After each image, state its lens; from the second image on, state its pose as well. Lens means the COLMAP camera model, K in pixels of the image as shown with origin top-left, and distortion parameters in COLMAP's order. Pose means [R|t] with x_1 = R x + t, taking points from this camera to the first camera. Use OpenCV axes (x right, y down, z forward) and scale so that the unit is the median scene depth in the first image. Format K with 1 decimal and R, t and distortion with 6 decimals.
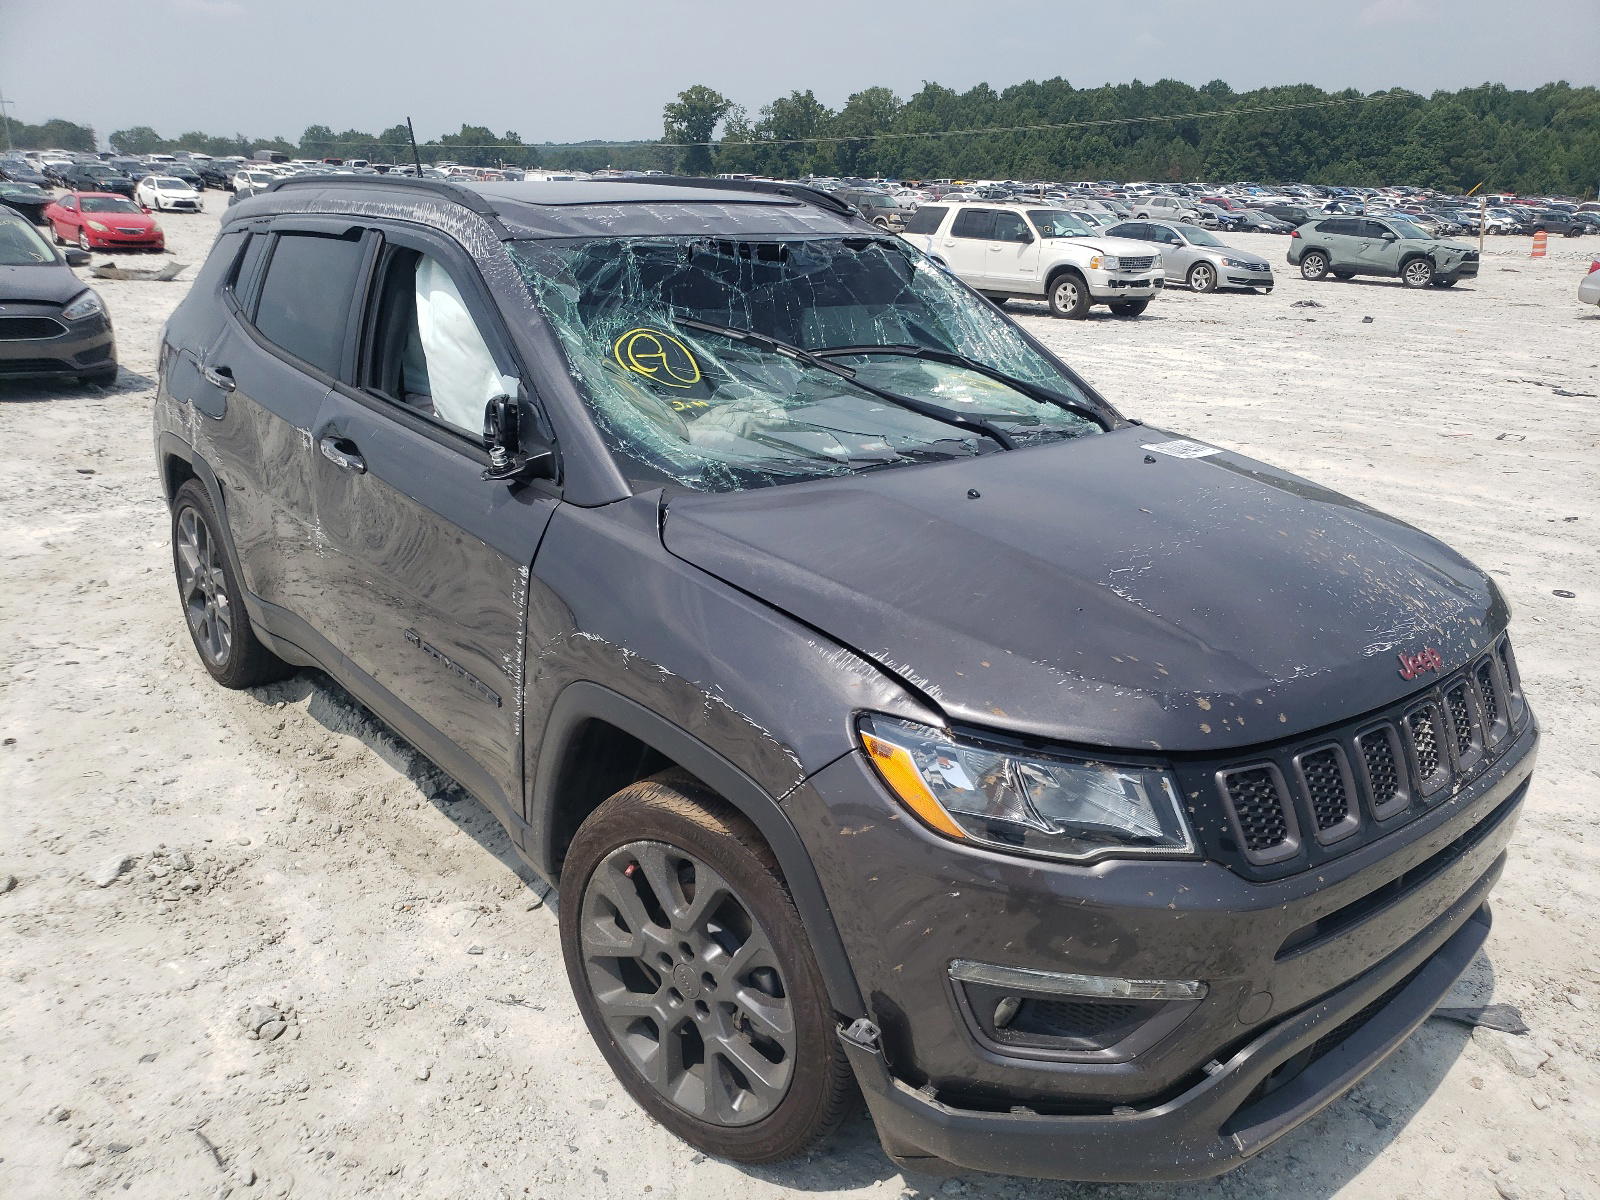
lens RADIAL K [[1209.3, 0, 795.5], [0, 1209.3, 598.4], [0, 0, 1]] dist [0.014470, -0.010489]
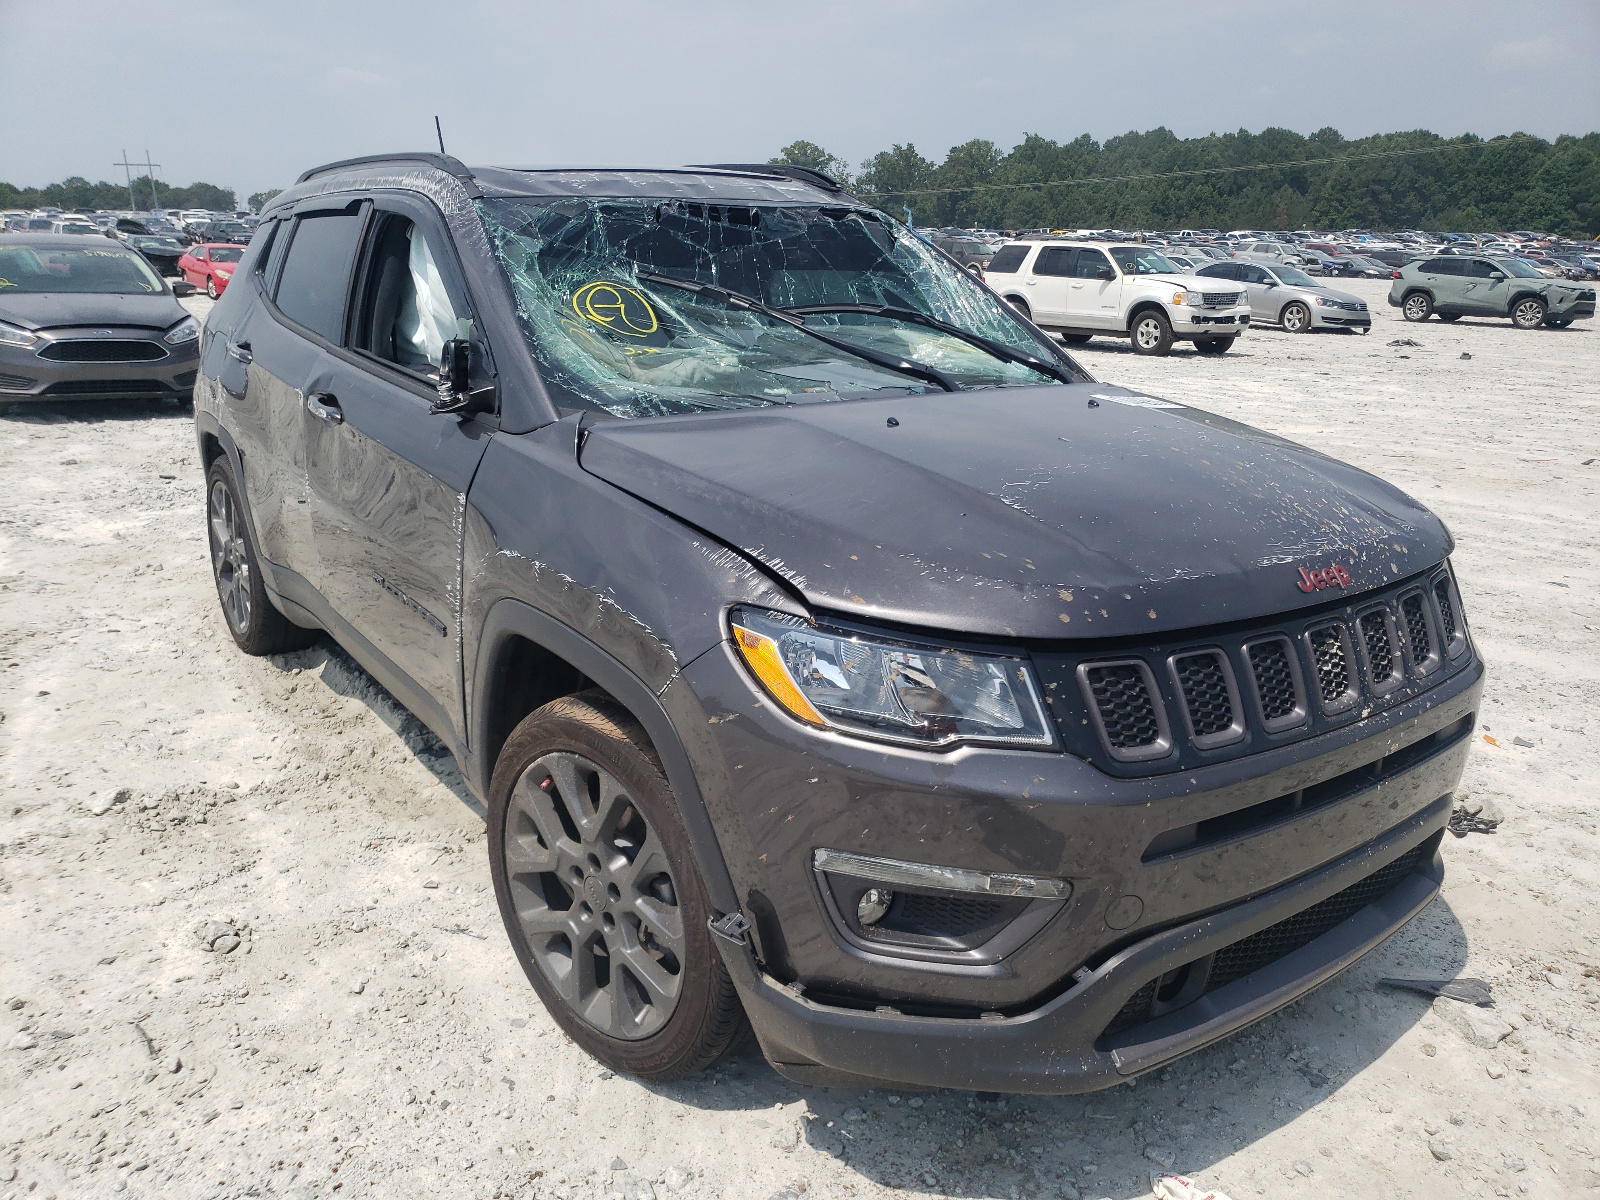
lens RADIAL K [[1209.3, 0, 835.8], [0, 1209.3, 643.1], [0, 0, 1]] dist [0.014470, -0.010489]
pose [[0.996142, 0.017448, -0.086003, 0.168299], [-0.020195, 0.999310, -0.031180, 0.115185], [0.085400, 0.032796, 0.995807, -0.000305]]
